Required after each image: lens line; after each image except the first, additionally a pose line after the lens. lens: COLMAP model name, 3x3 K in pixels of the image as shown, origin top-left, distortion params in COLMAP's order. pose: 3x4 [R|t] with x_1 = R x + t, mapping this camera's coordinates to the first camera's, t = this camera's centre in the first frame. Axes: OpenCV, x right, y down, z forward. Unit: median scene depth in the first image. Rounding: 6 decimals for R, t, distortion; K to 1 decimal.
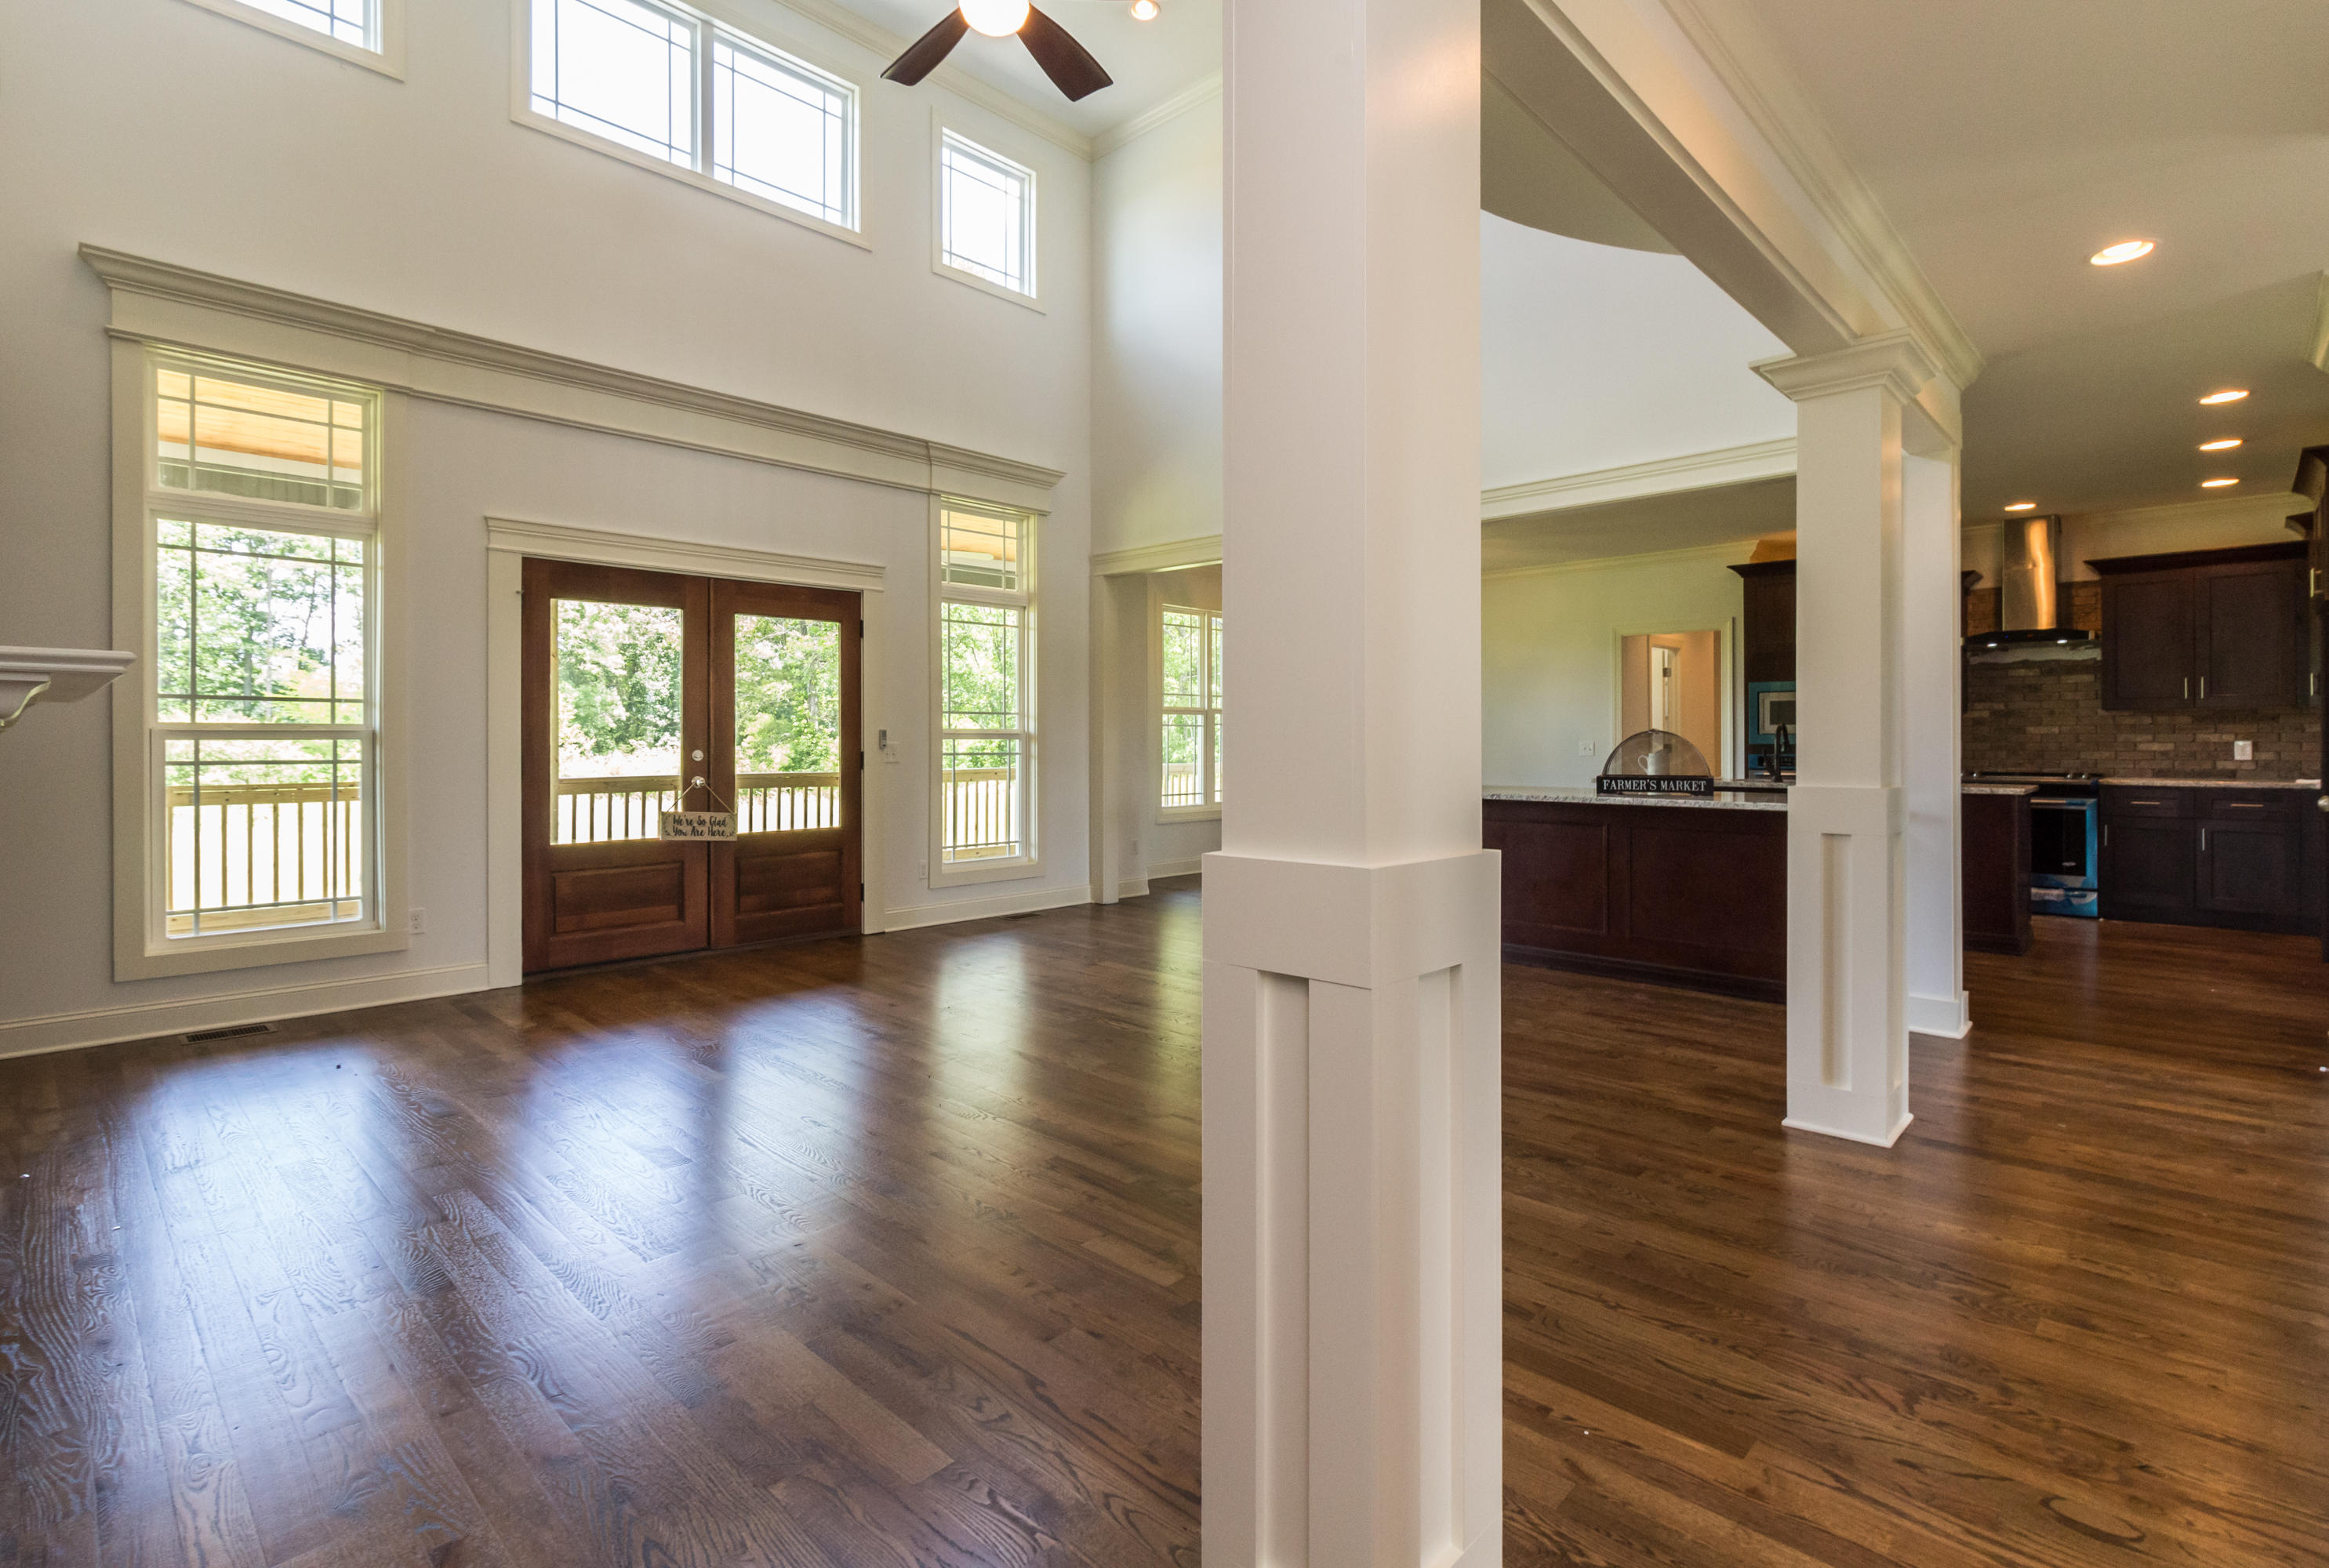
lens RADIAL K [[1135.3, 0, 1178.7], [0, 1135.3, 727.3], [0, 0, 1]] dist [-0.003113, 0.000259]
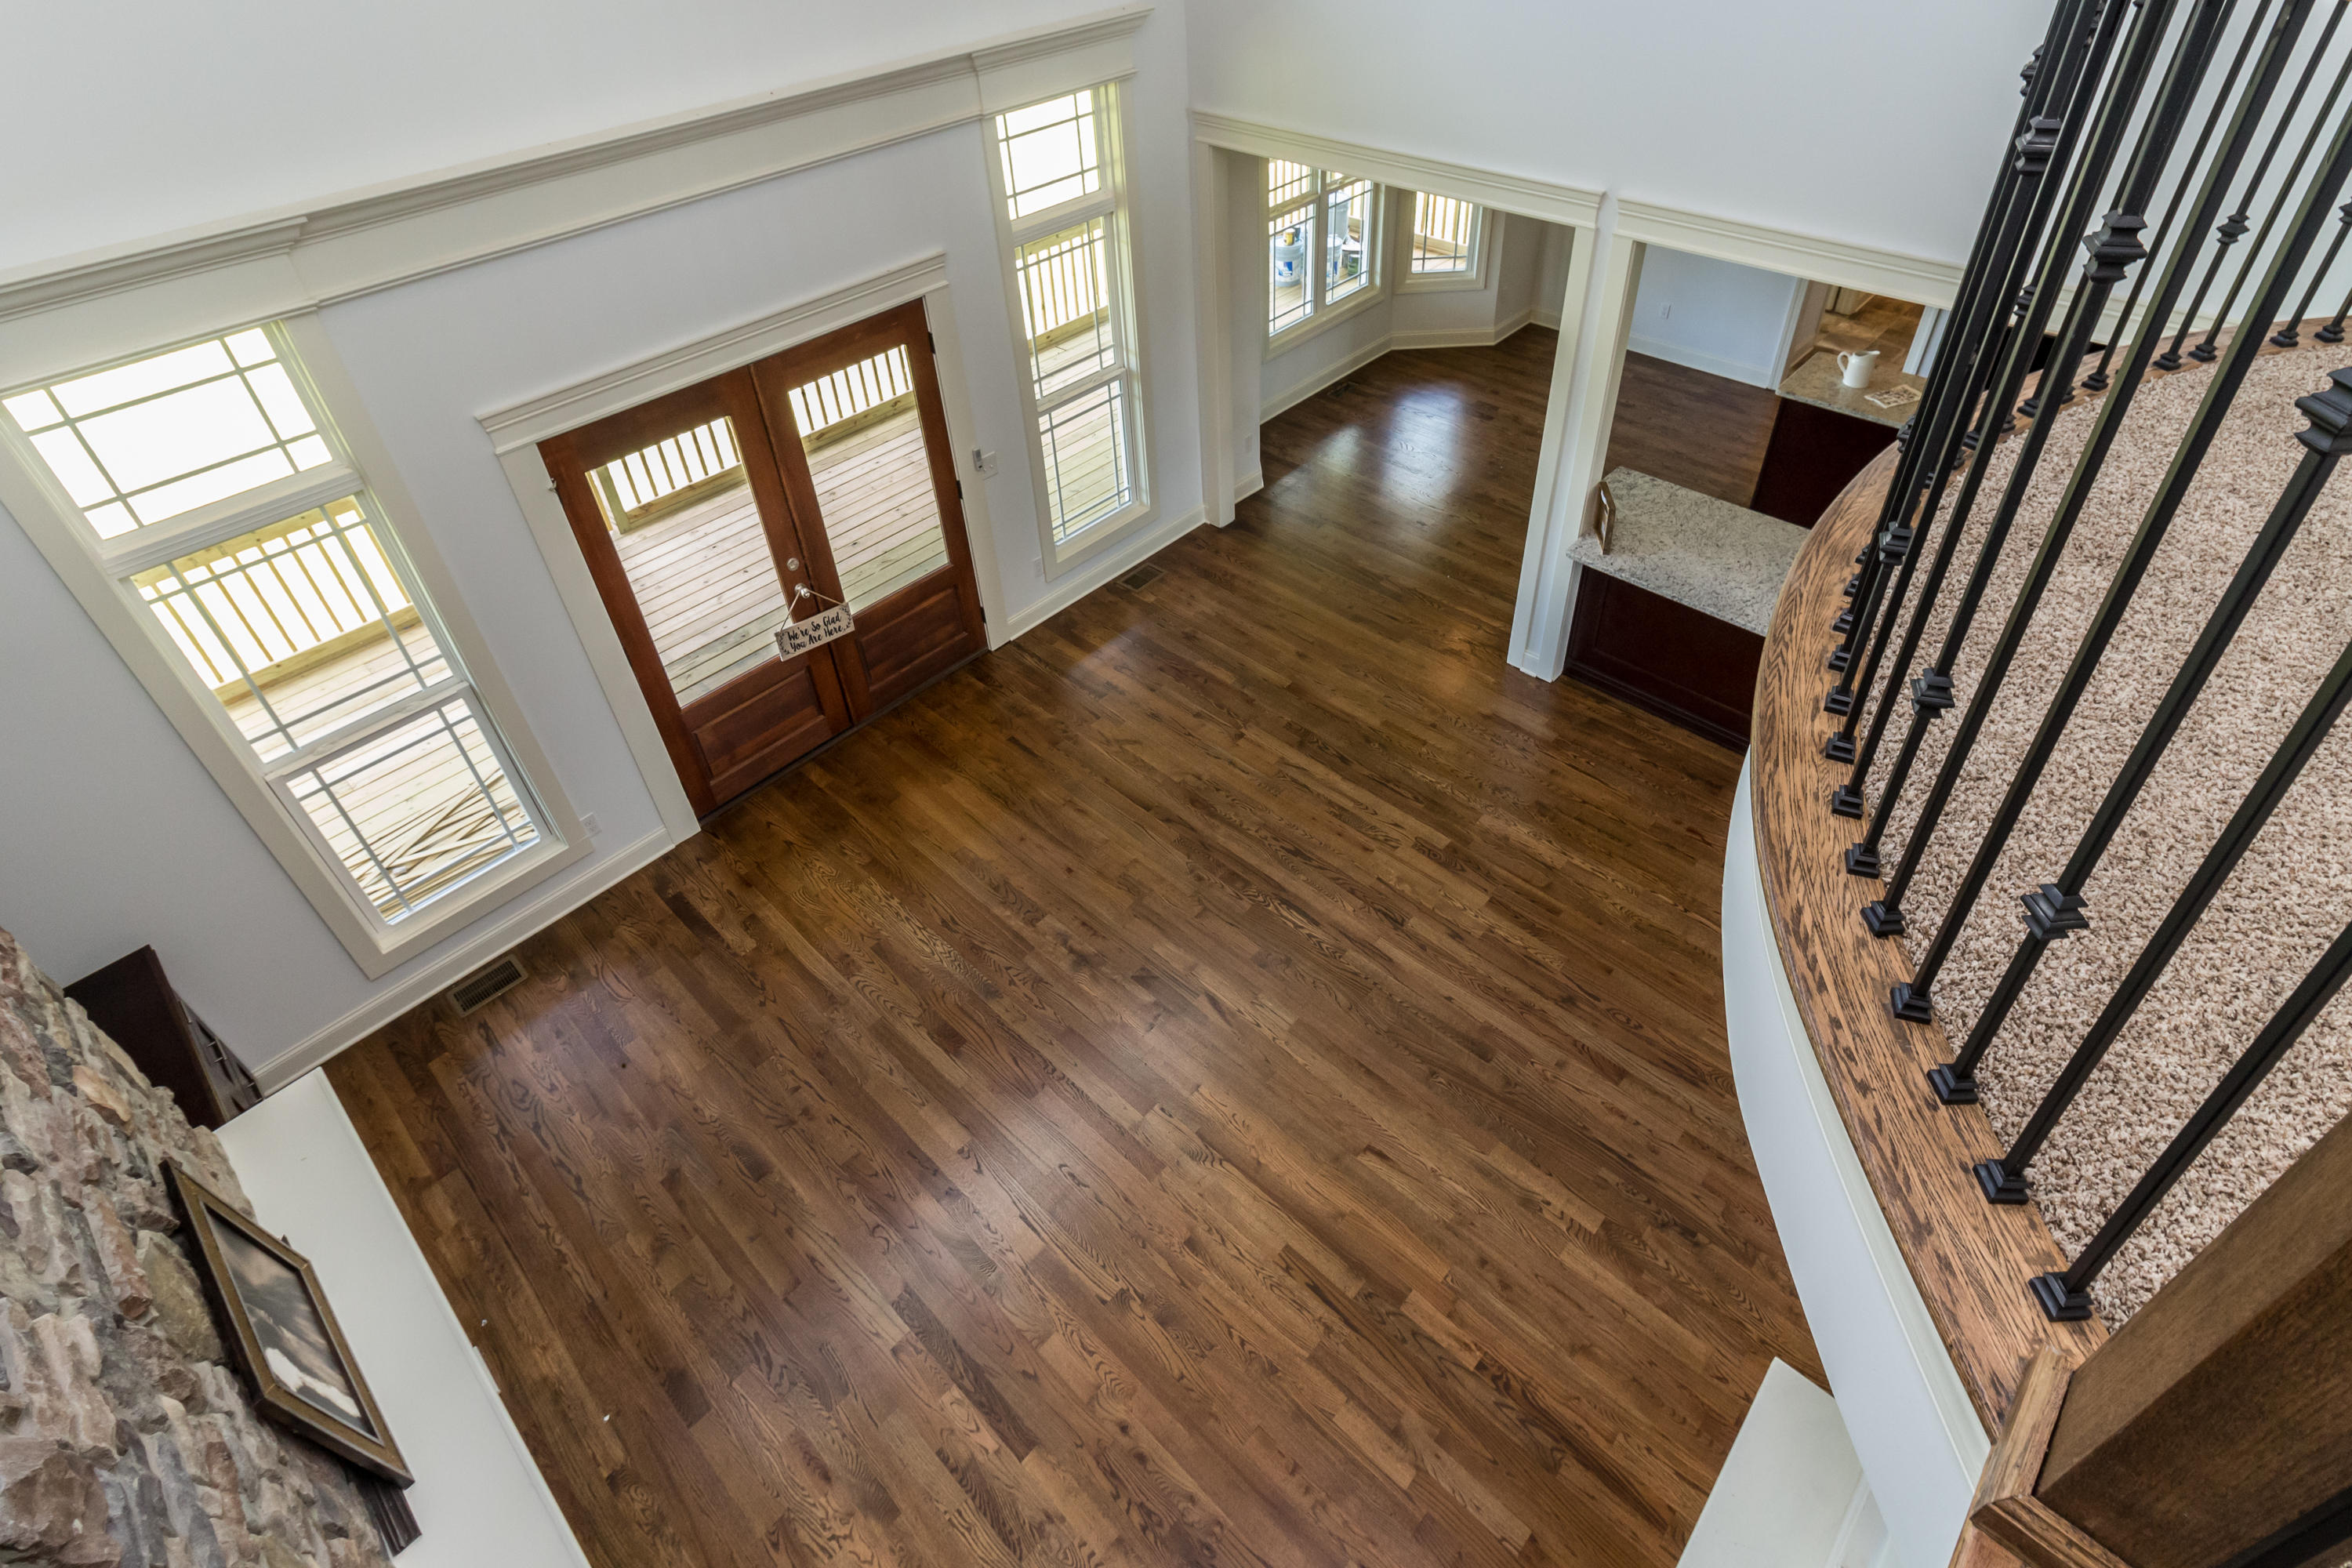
lens RADIAL K [[1242.8, 0, 1195.9], [0, 1242.8, 724.9], [0, 0, 1]] dist [0.003746, -0.001373]
pose [[0.998991, -0.043667, -0.010476, -0.108672], [0.039937, 0.757259, 0.651892, -0.486628], [-0.020533, -0.651653, 0.758239, 0.187339]]
